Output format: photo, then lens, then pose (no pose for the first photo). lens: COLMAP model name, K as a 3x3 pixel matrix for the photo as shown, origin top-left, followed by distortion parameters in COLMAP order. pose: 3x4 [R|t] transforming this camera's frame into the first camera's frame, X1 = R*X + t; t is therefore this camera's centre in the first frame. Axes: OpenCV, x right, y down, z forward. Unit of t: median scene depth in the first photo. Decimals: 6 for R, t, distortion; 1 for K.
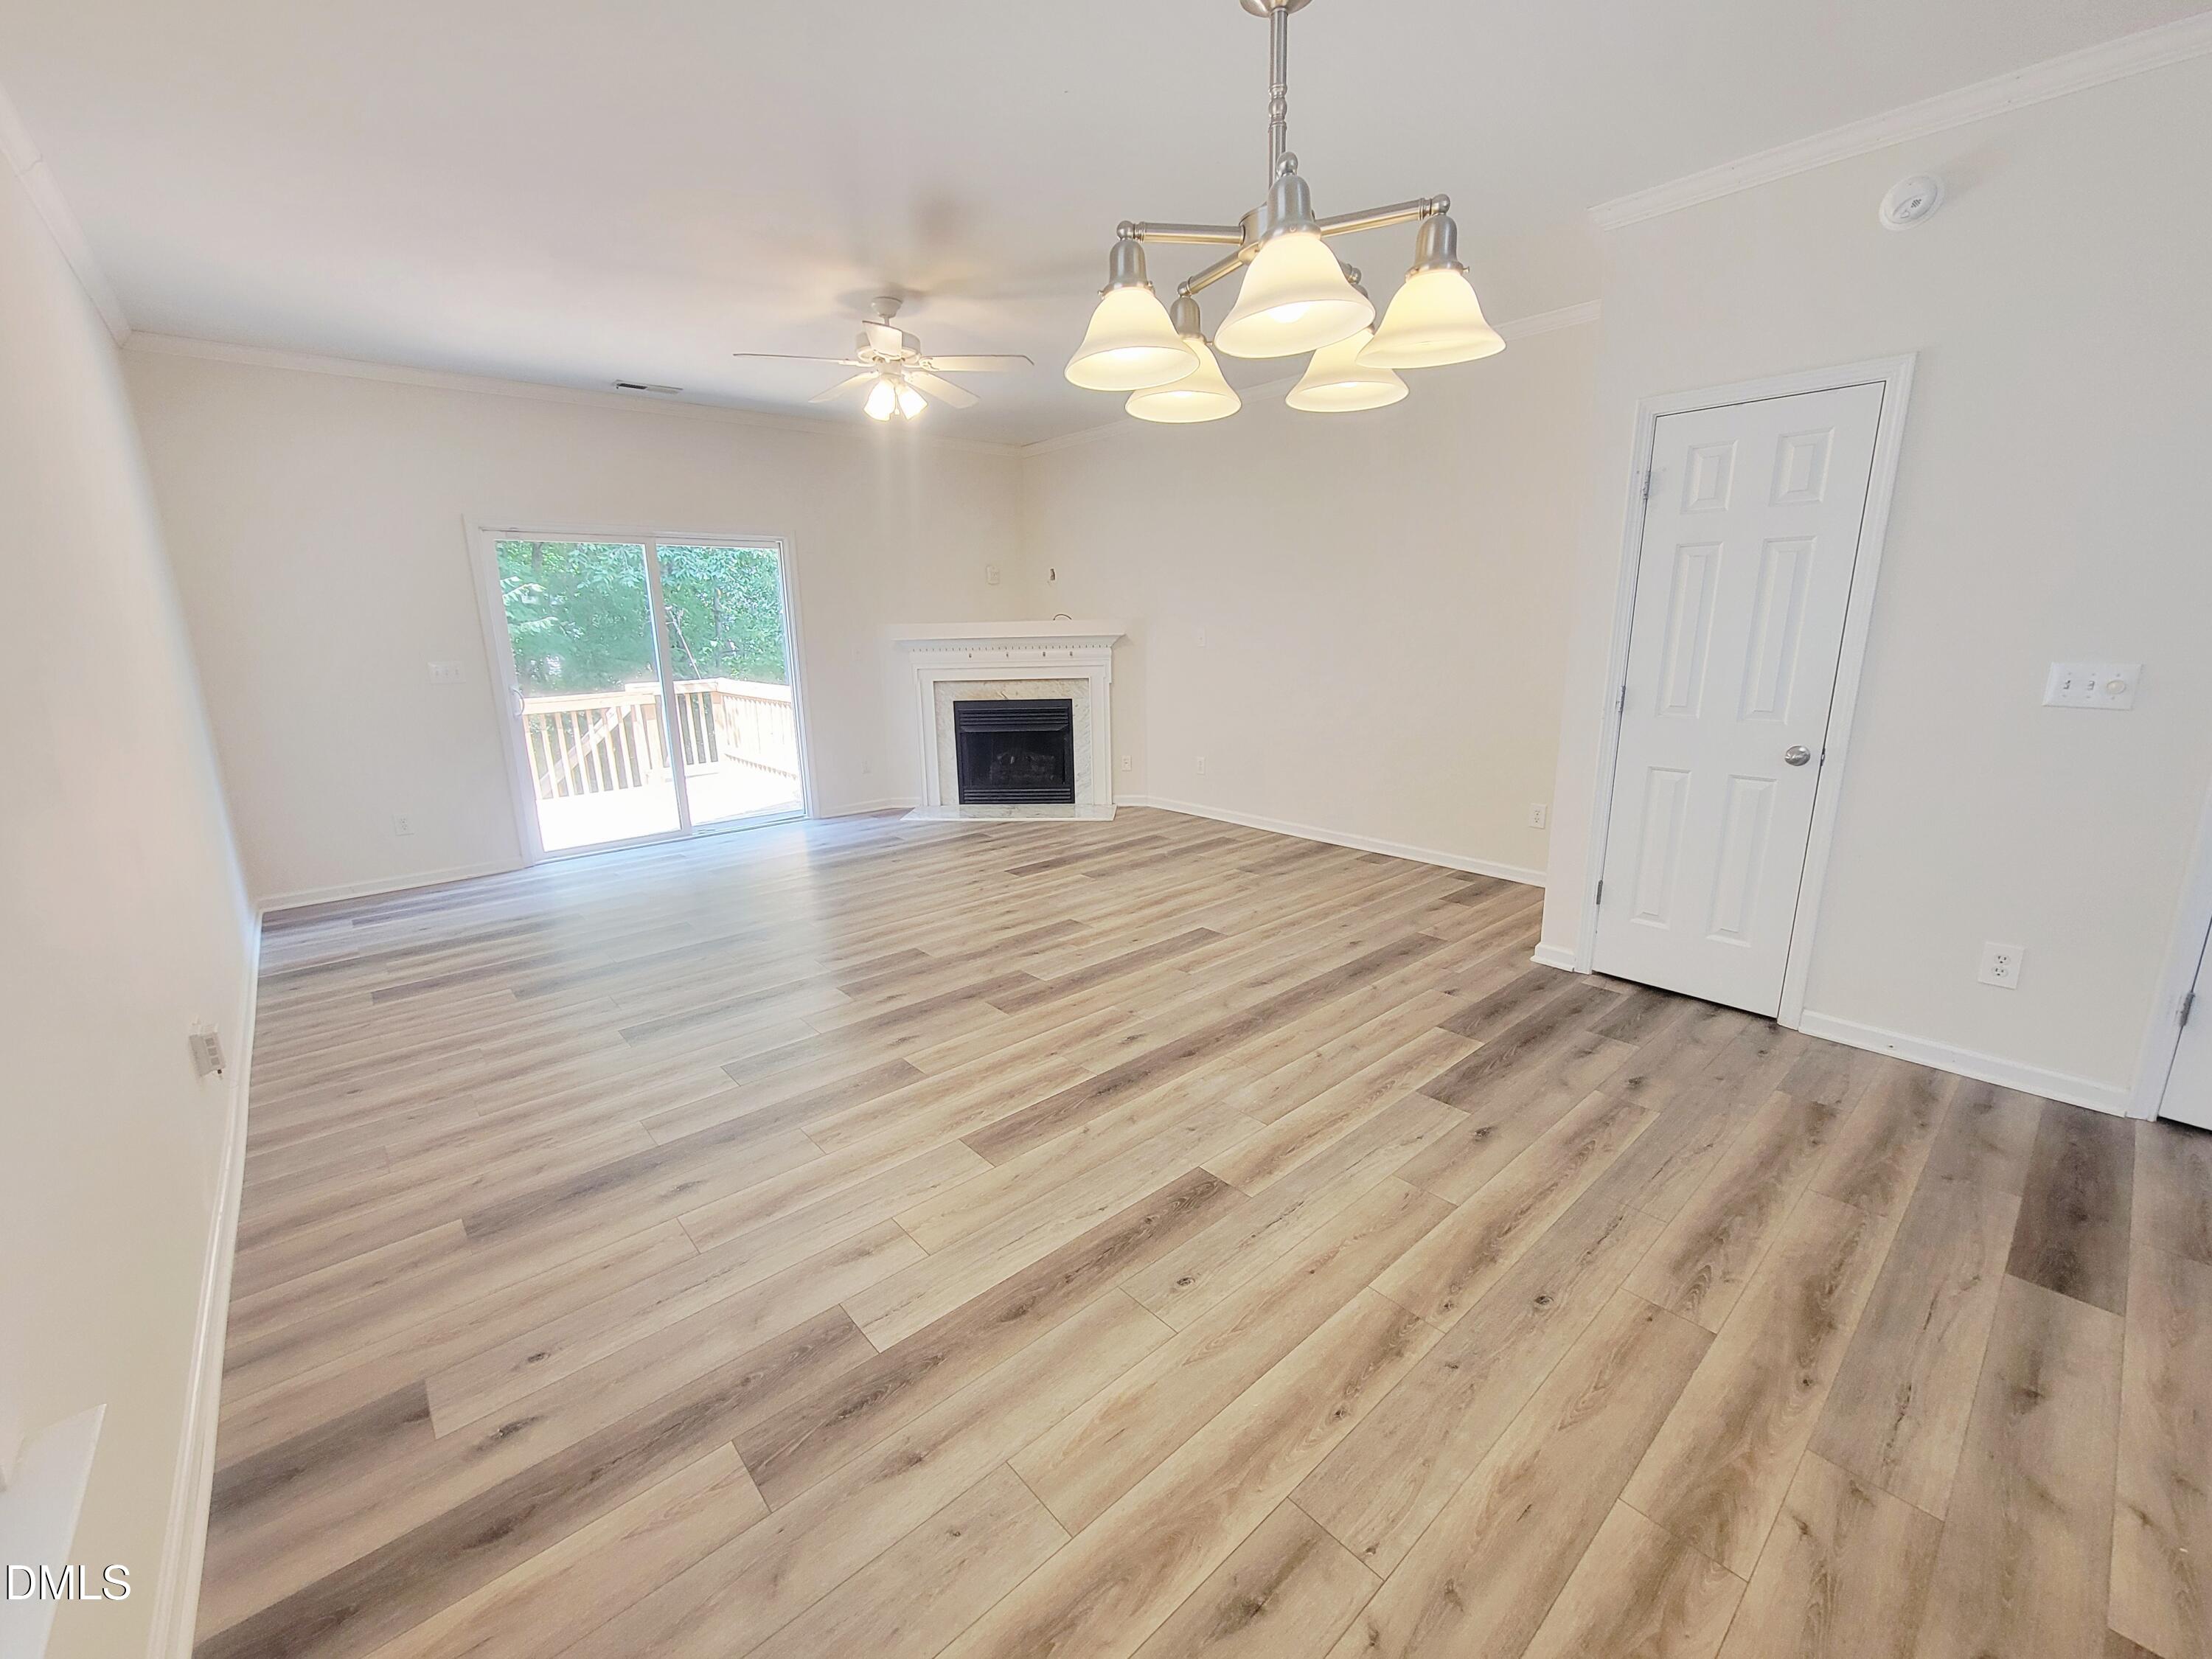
lens RADIAL K [[900.7, 0, 1091.4], [0, 900.7, 833.6], [0, 0, 1]] dist [0.006098, -0.005351]
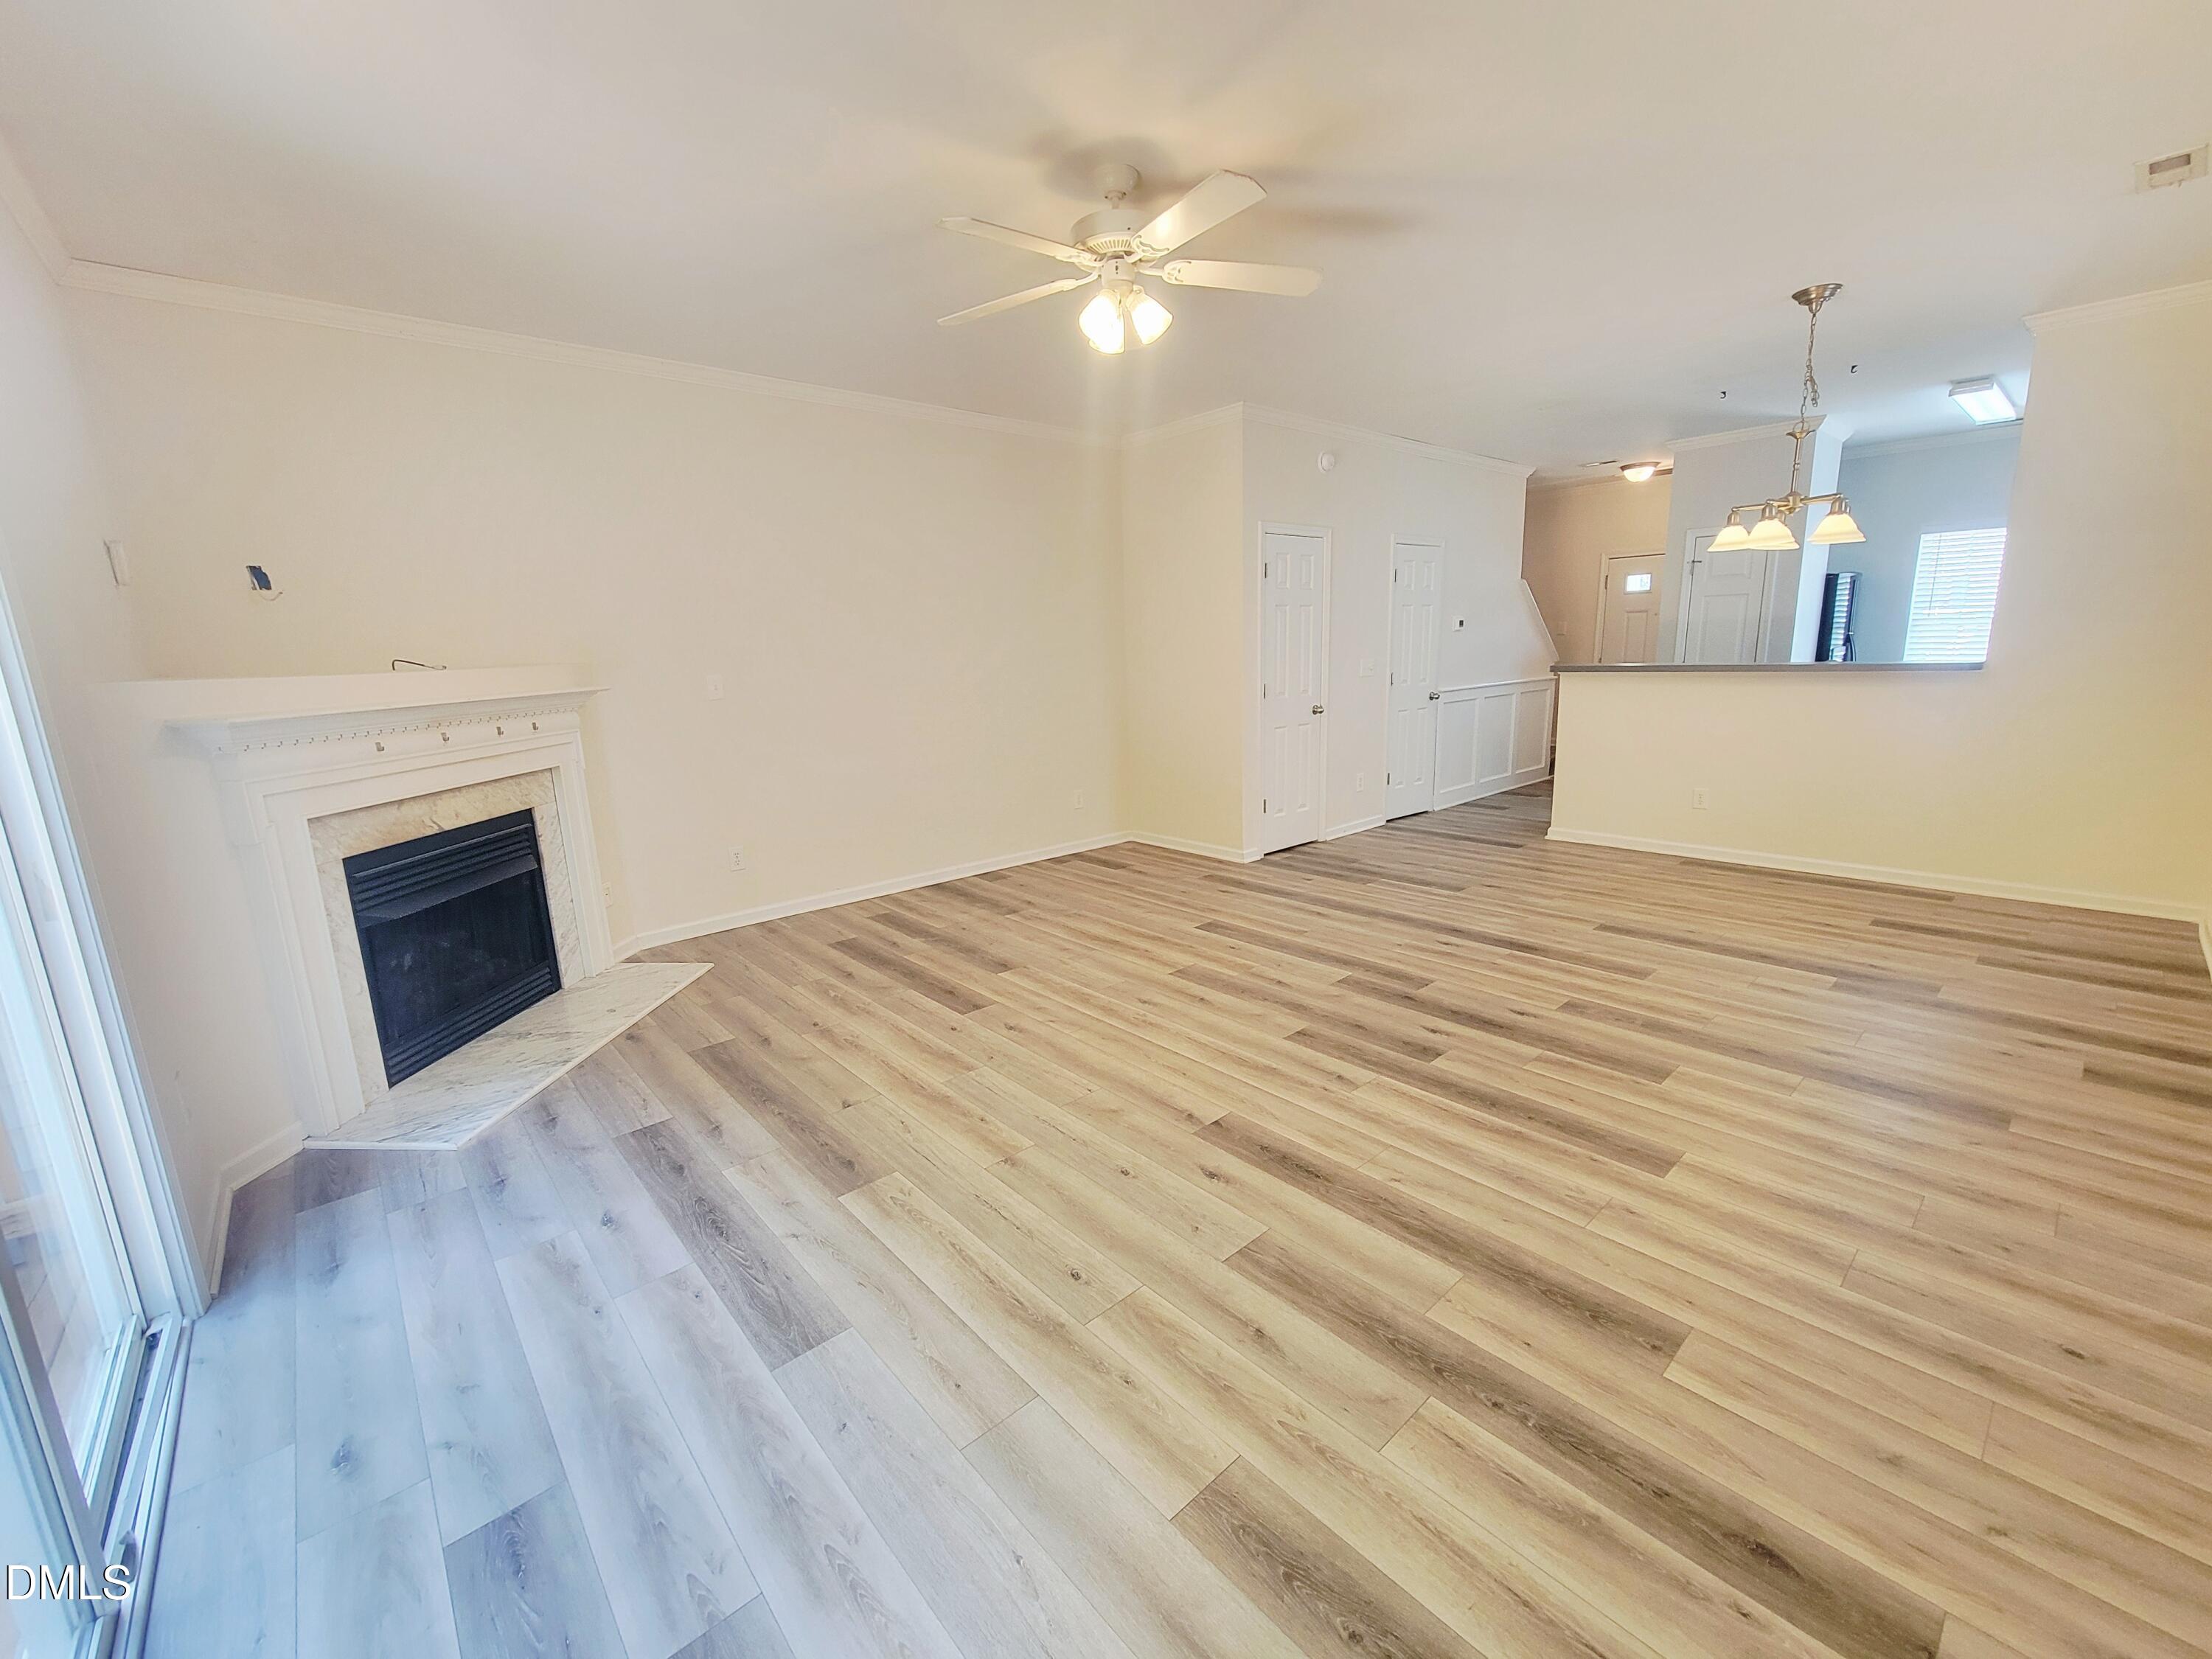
lens RADIAL K [[900.7, 0, 1096.1], [0, 900.7, 840.4], [0, 0, 1]] dist [0.006098, -0.005351]
pose [[-0.005434, -0.194158, 0.980955, -1.251537], [0.265850, 0.945387, 0.188591, -0.313231], [-0.963999, 0.261811, 0.046479, 1.415484]]
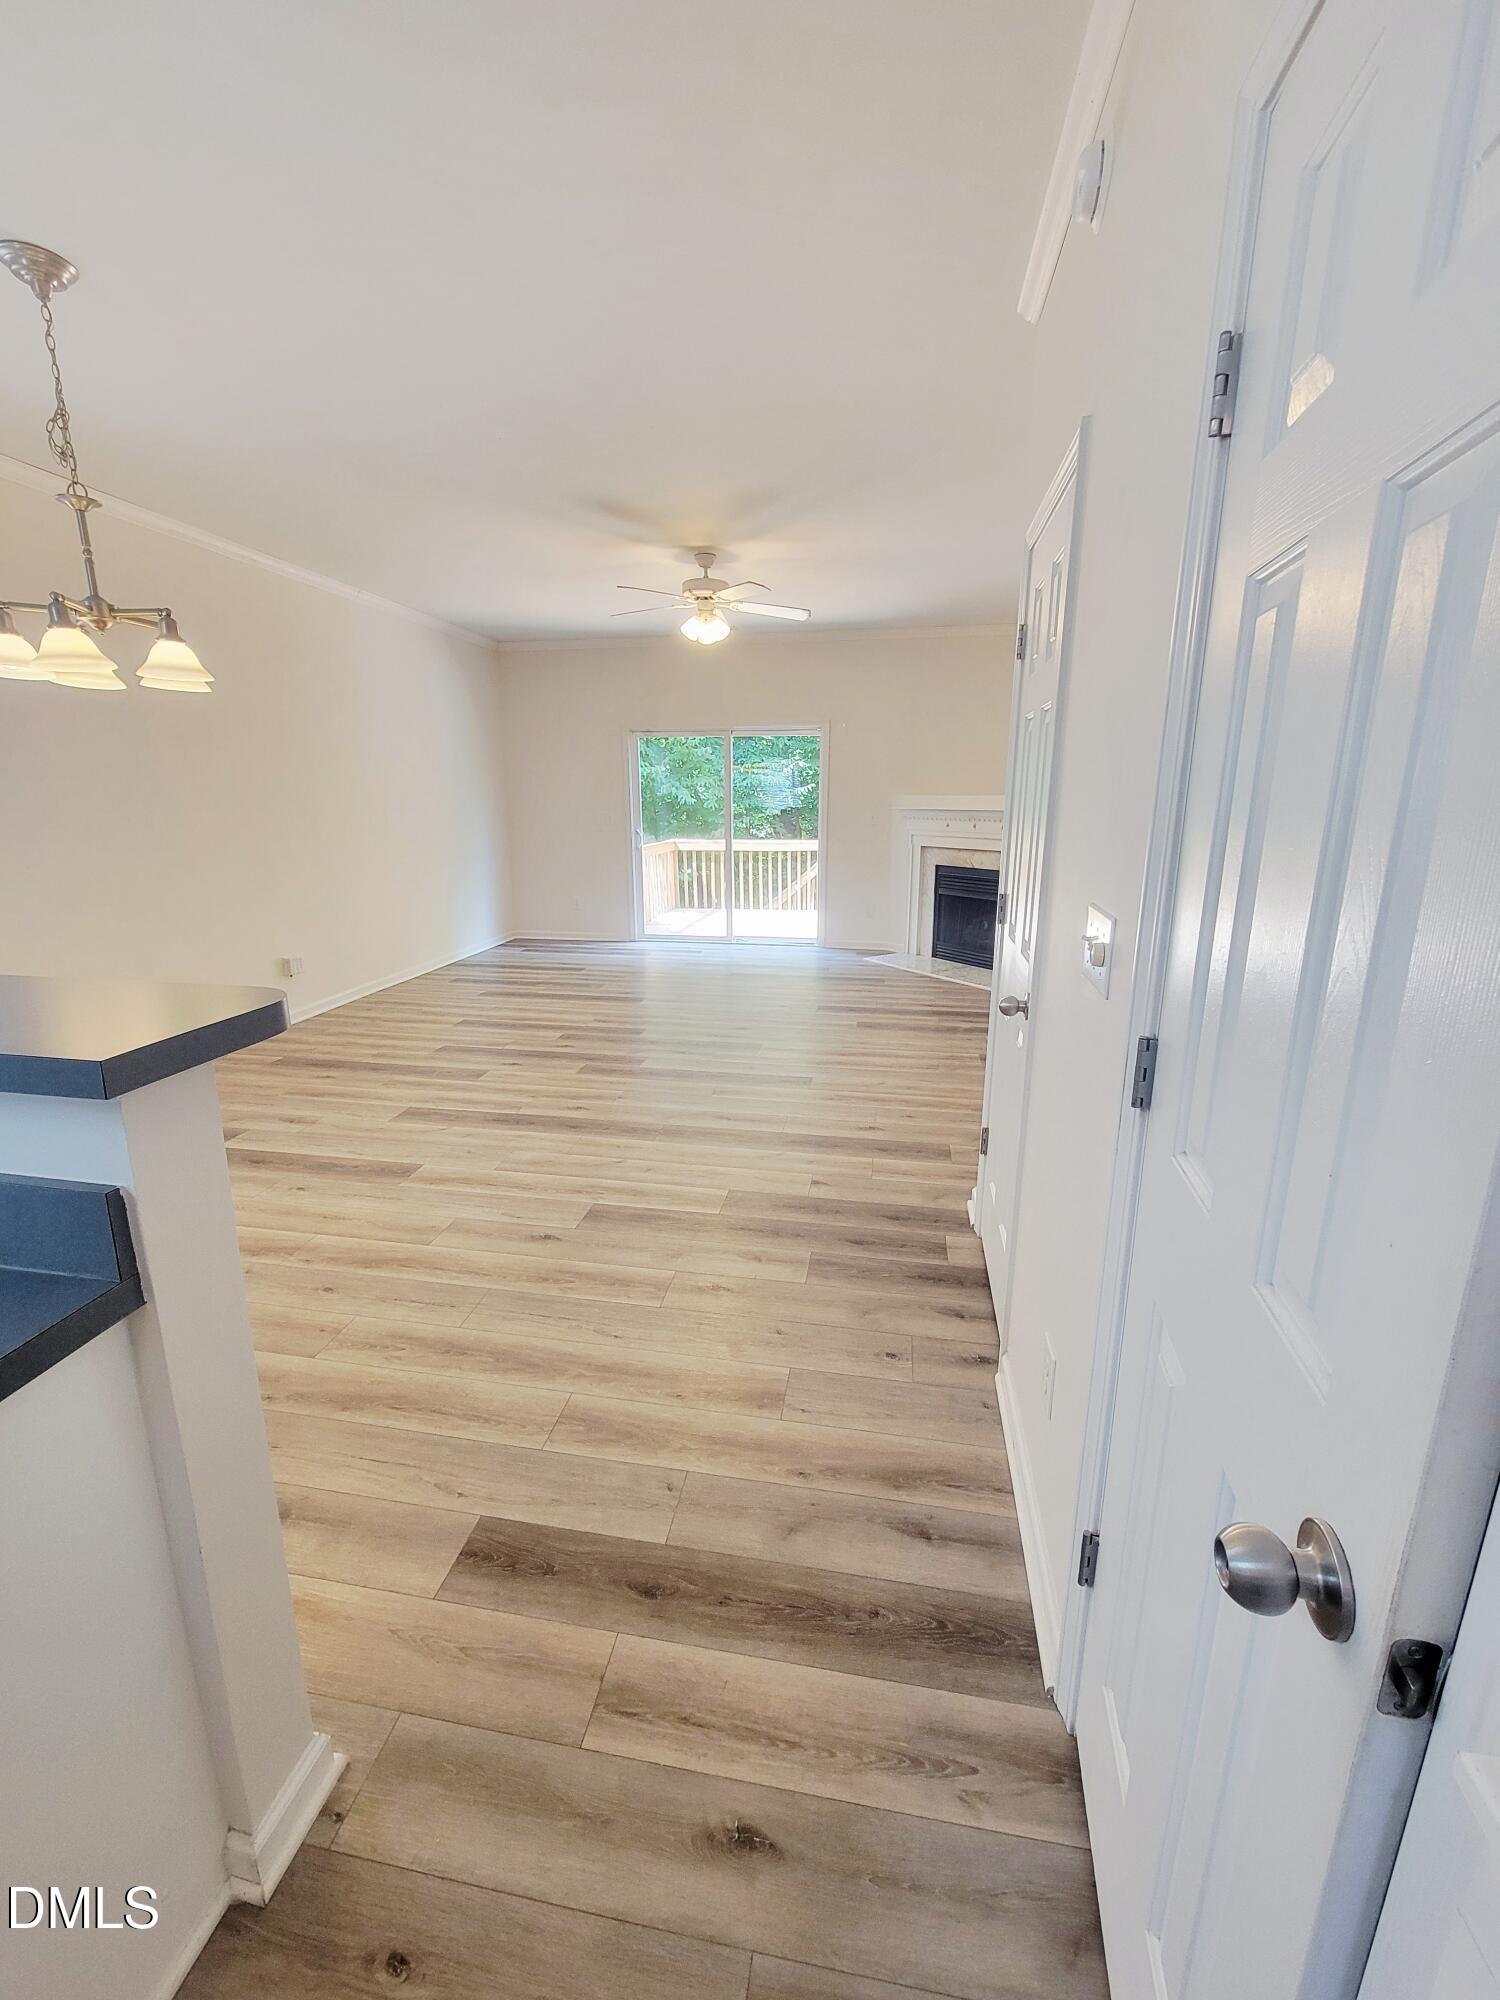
lens RADIAL K [[814.4, 0, 751.3], [0, 814.4, 987.5], [0, 0, 1]] dist [0.006098, -0.005351]
pose [[0.630407, 0.200024, -0.750051, 1.094042], [-0.192932, 0.976286, 0.098200, -0.117843], [0.751907, 0.082803, 0.654049, 0.388873]]
